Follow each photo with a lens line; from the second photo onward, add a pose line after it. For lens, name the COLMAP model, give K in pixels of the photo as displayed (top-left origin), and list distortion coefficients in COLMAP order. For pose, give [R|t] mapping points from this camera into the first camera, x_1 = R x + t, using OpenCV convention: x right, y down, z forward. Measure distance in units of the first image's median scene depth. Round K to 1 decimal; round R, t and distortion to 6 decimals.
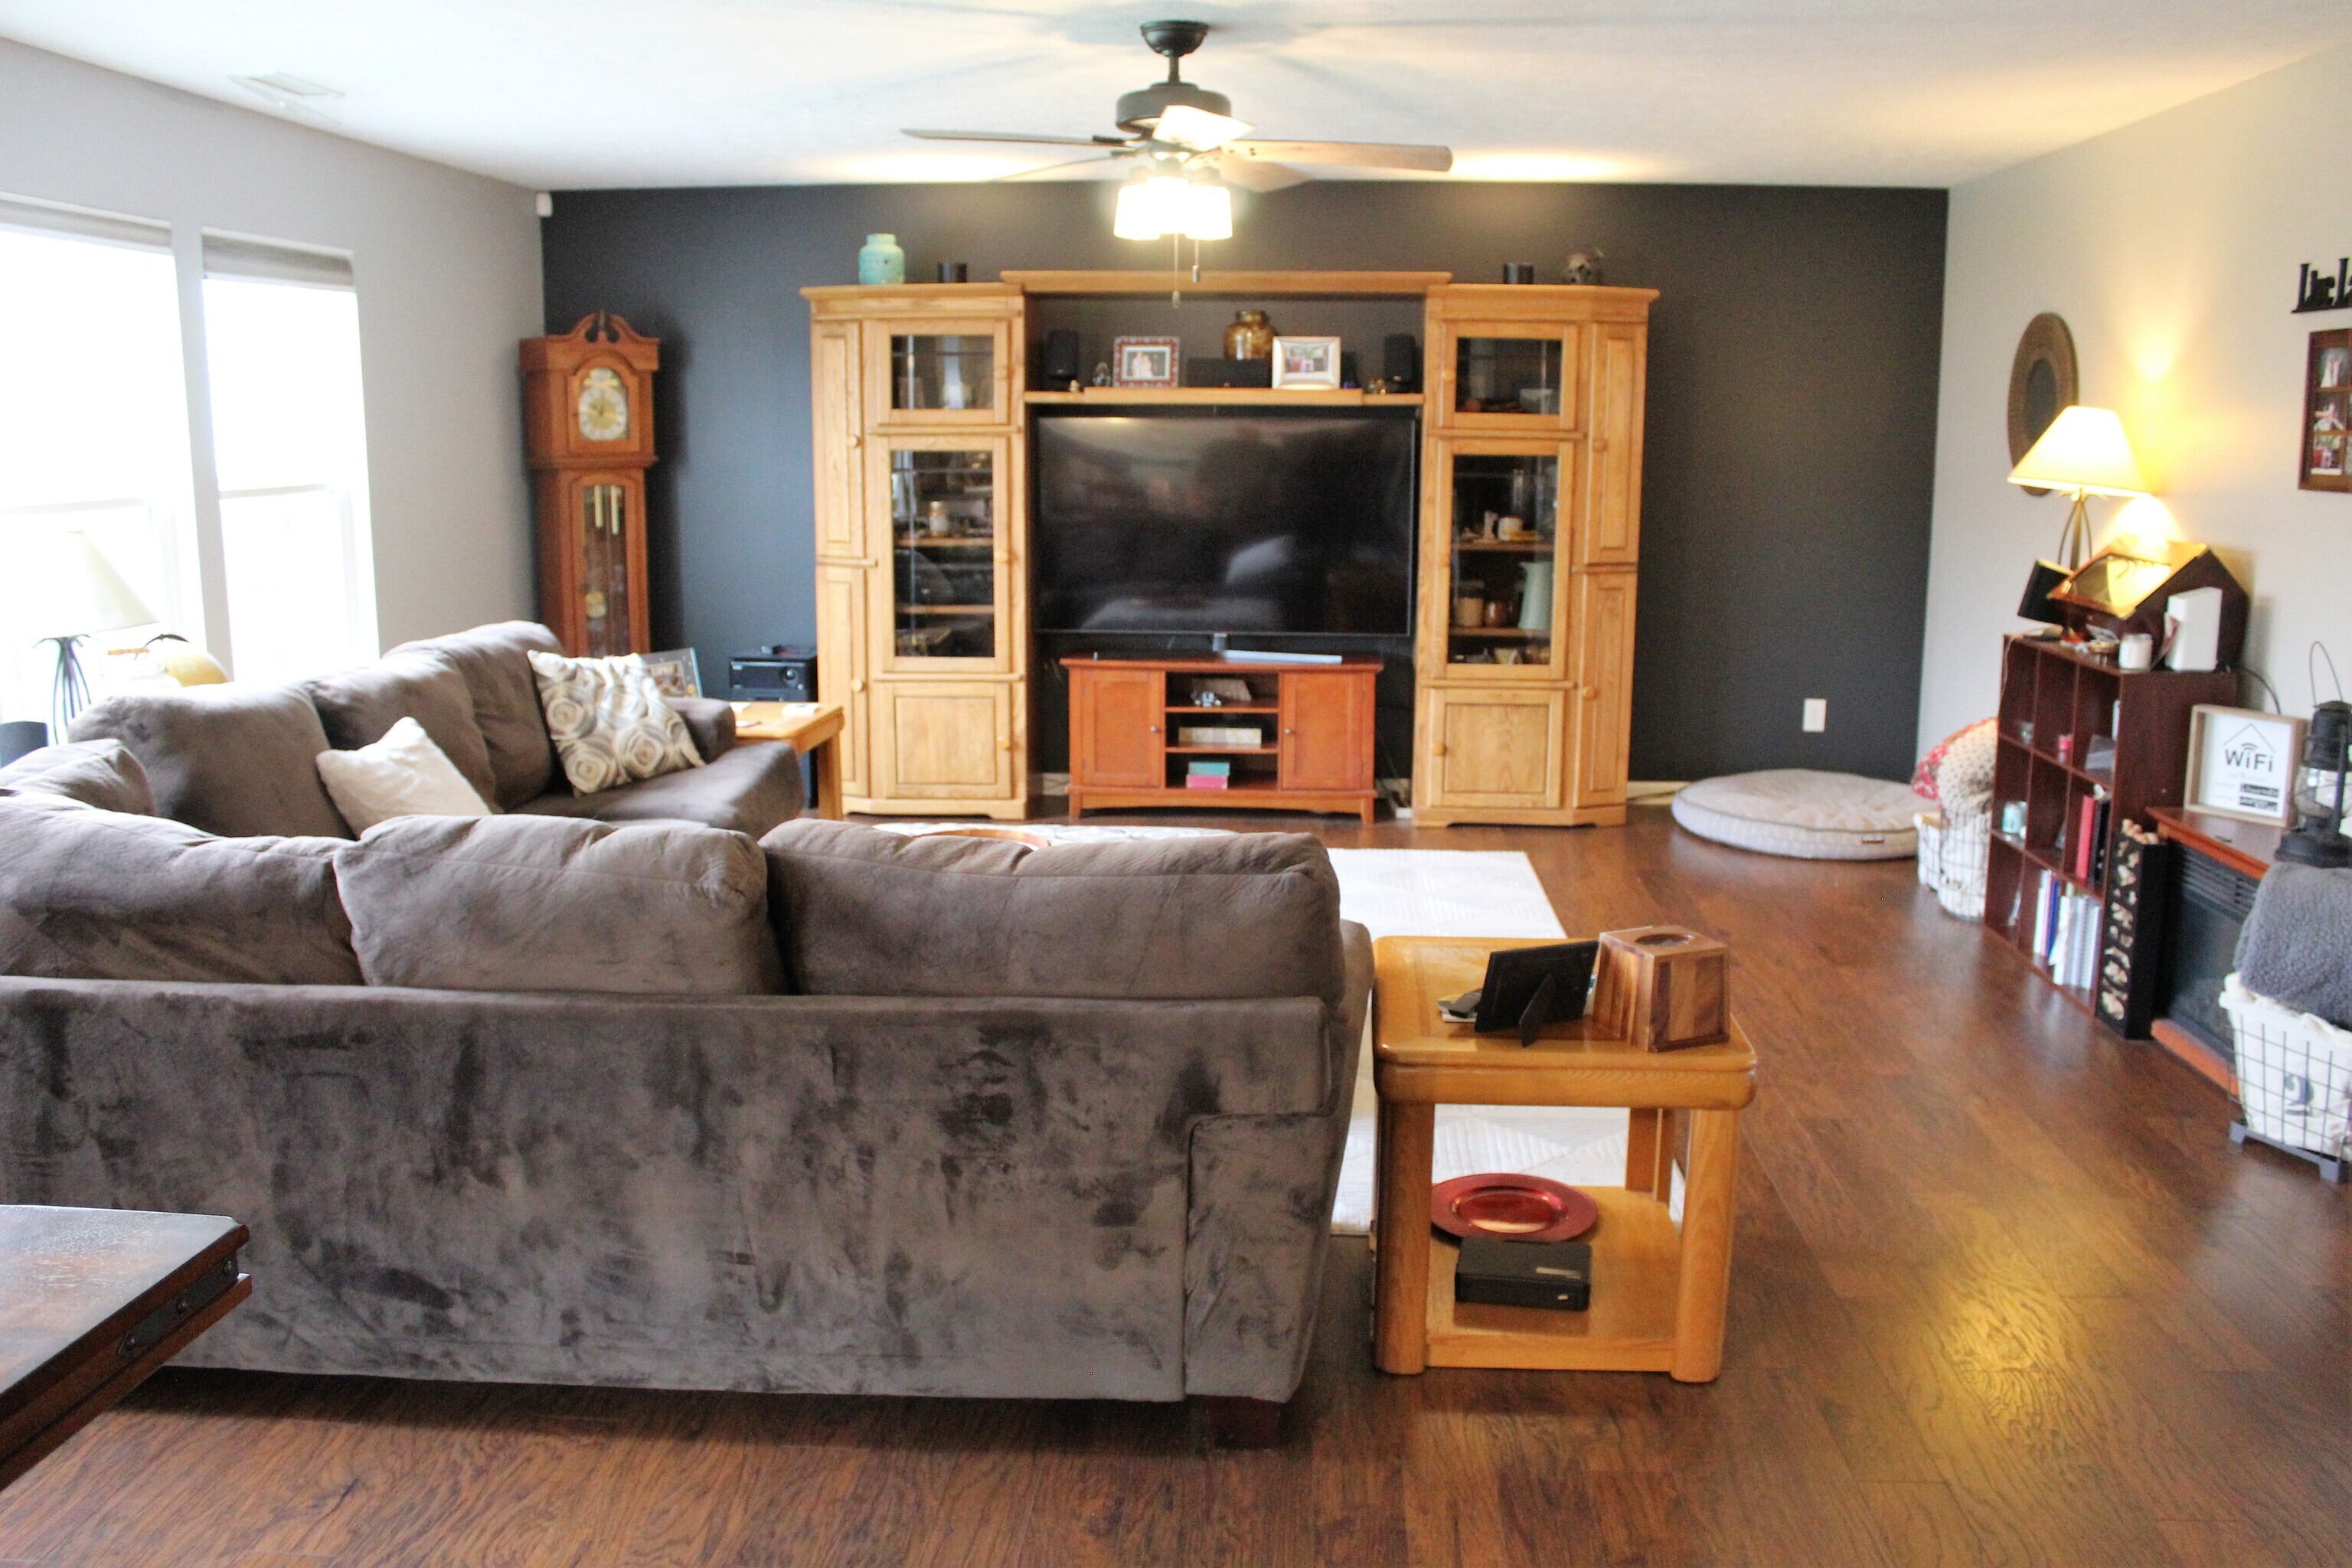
lens RADIAL K [[1954.3, 0, 1176.0], [0, 1954.3, 784.0], [0, 0, 1]] dist [-0.169783, 0.149889]
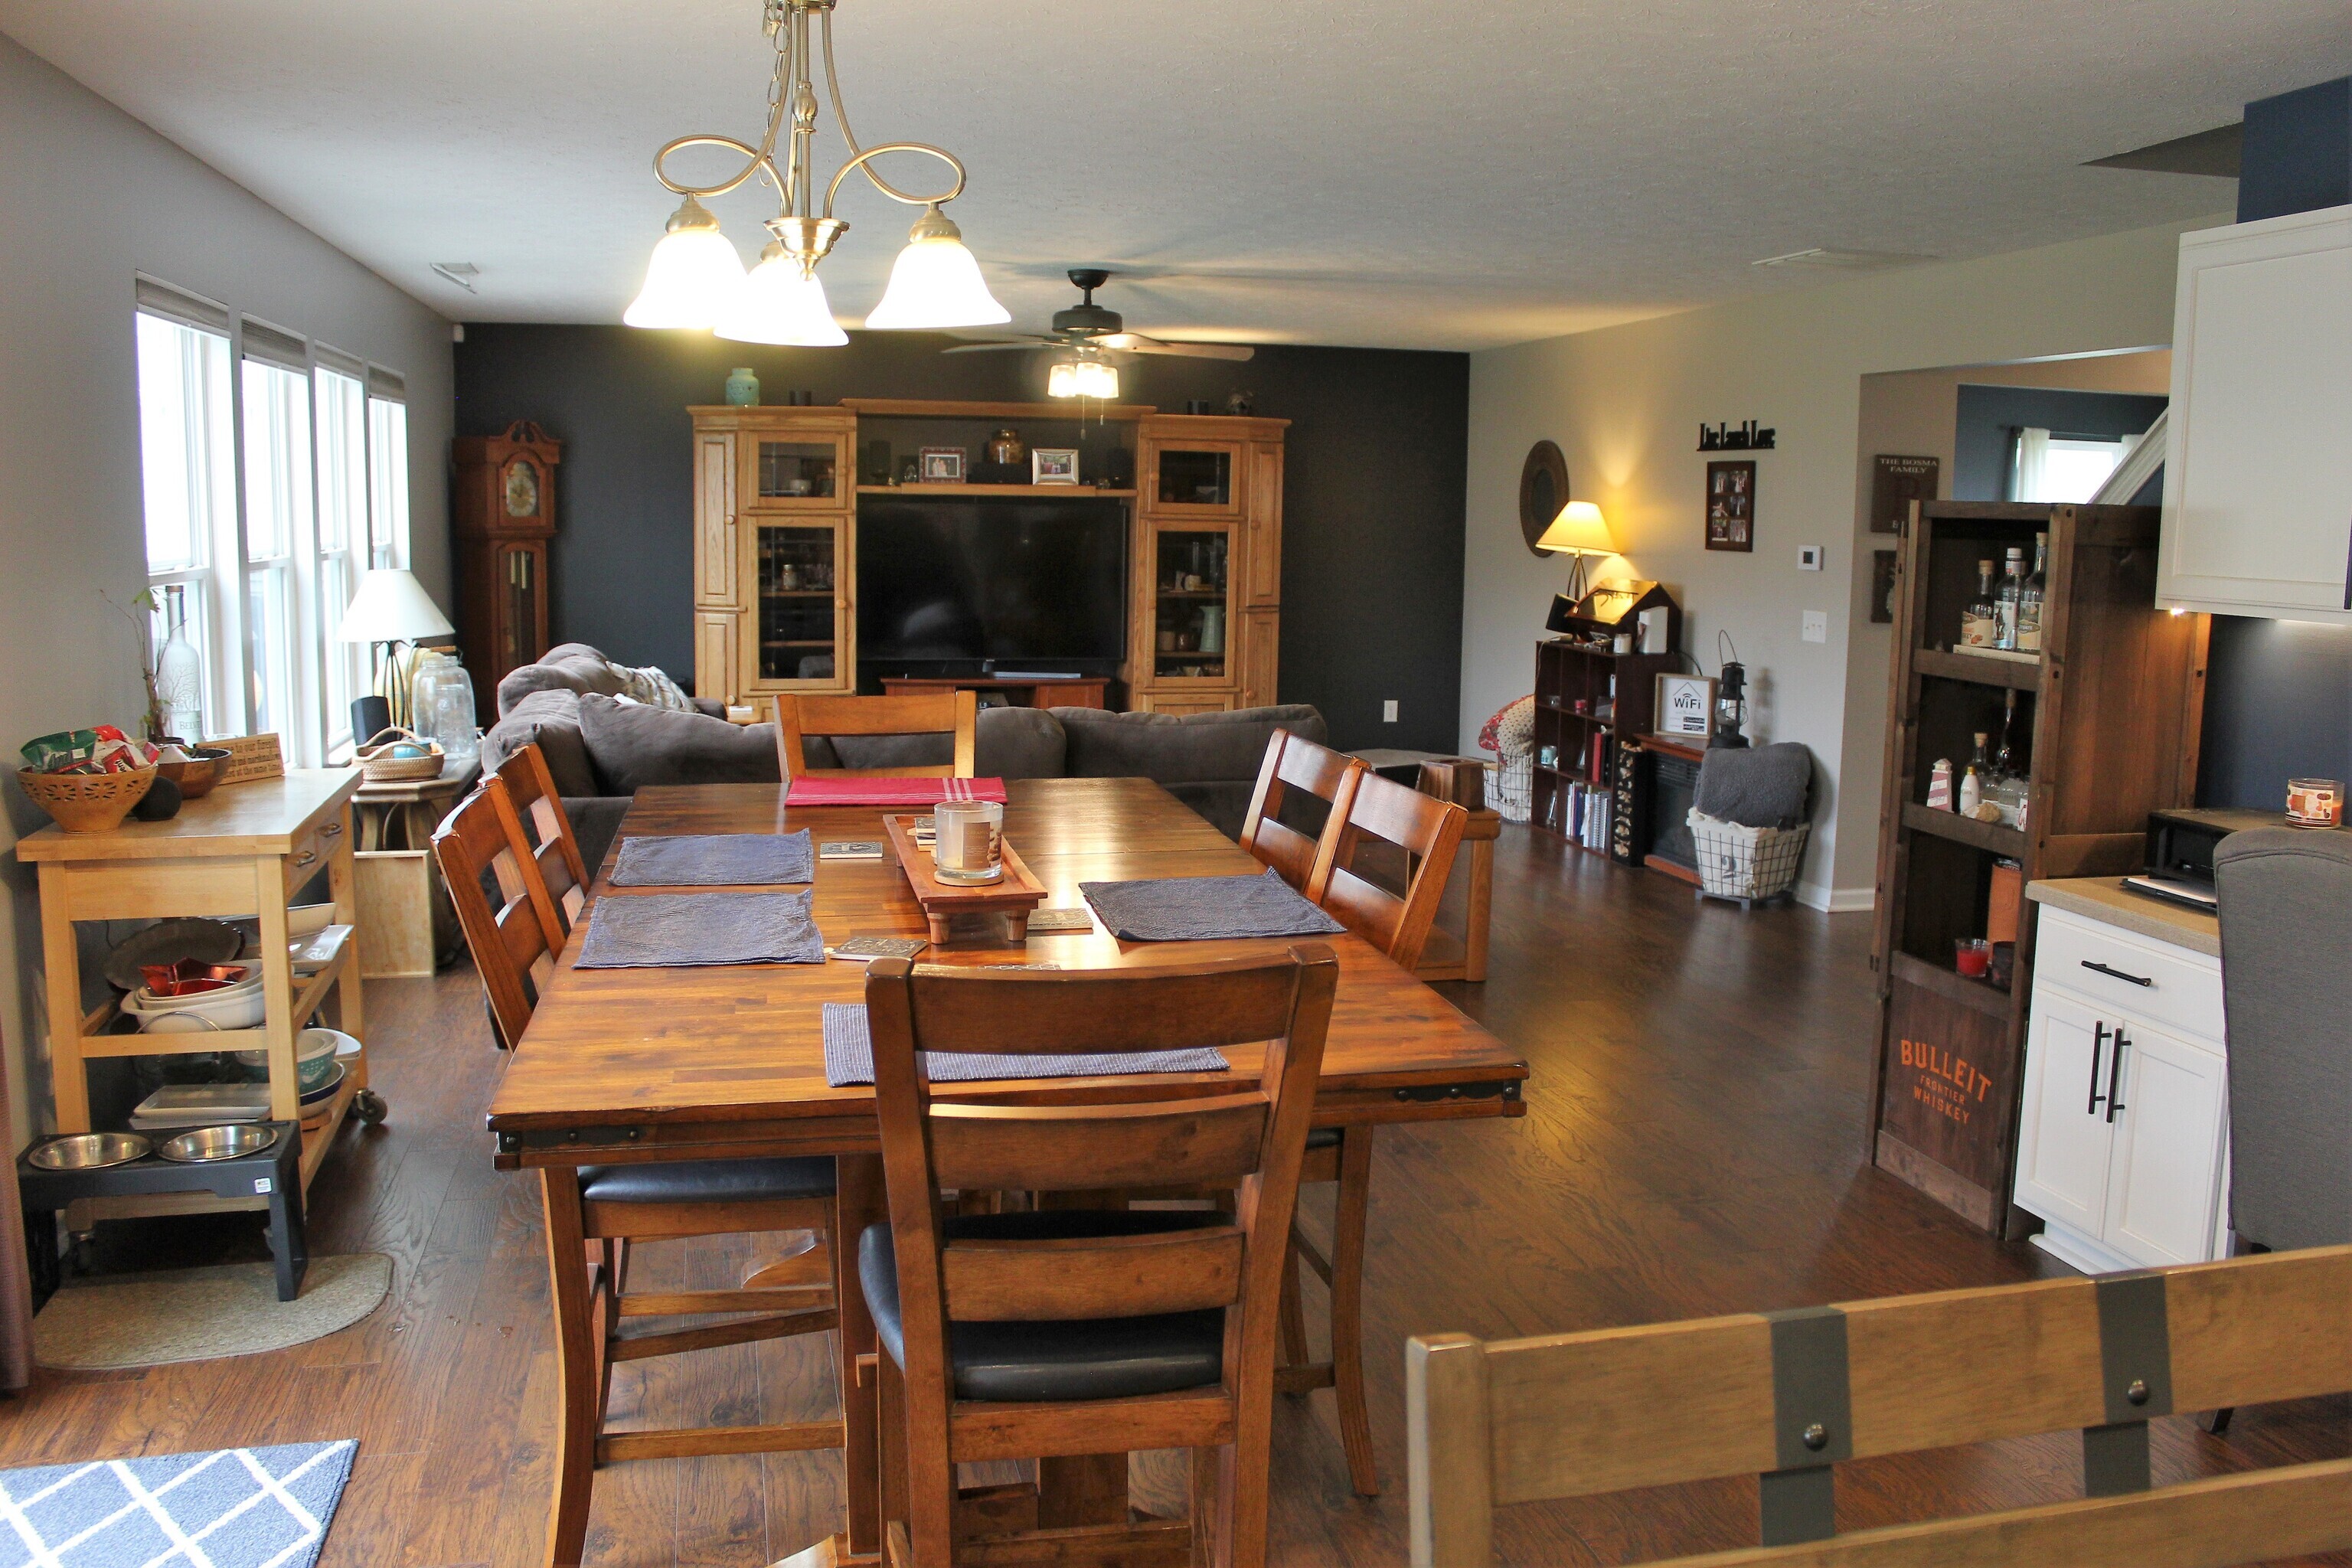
lens RADIAL K [[1954.3, 0, 1176.0], [0, 1954.3, 784.0], [0, 0, 1]] dist [-0.169783, 0.149889]
pose [[0.956957, -0.028915, 0.288786, -0.271435], [0.041170, 0.998487, -0.036452, 0.072337], [-0.287295, 0.046773, 0.956699, -0.388570]]
